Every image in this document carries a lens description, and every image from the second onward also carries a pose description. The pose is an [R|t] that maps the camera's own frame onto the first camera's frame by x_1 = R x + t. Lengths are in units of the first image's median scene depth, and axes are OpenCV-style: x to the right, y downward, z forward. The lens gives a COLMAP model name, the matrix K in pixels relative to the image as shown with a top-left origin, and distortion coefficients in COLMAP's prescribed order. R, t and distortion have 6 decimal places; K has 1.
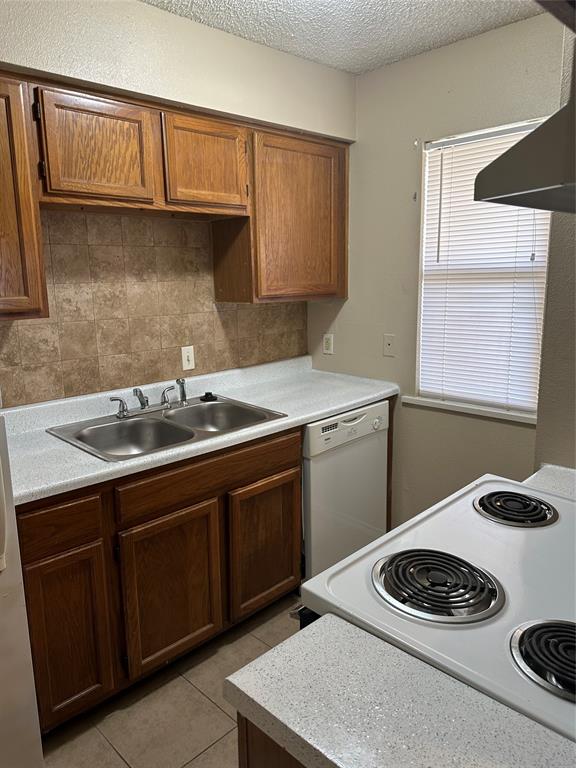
lens RADIAL K [[543.8, 0, 288.0], [0, 543.8, 384.0], [0, 0, 1]] dist [0.084786, -0.128019]
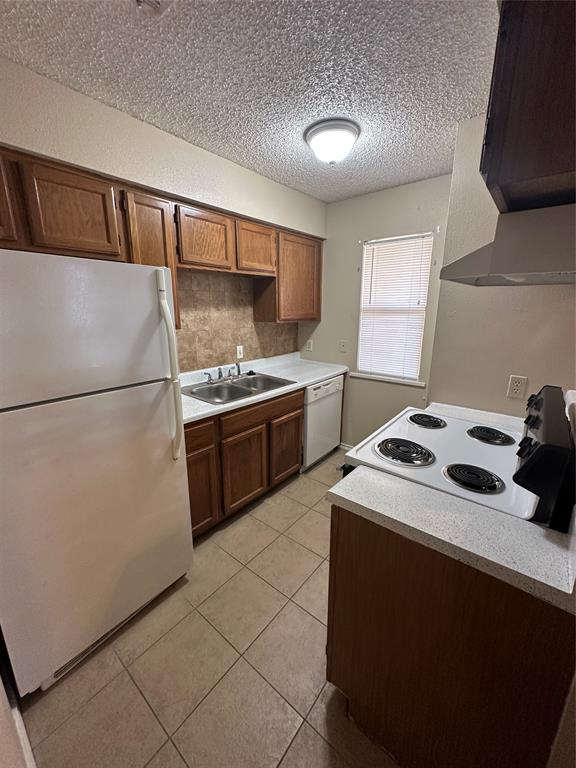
lens RADIAL K [[310.6, 0, 288.0], [0, 310.6, 384.0], [0, 0, 1]] dist [0.000437, 0.000044]
pose [[0.993914, -0.004333, 0.110071, -0.153463], [-0.000565, 0.999012, 0.044435, 0.015704], [-0.110155, -0.044227, 0.992930, -0.086892]]
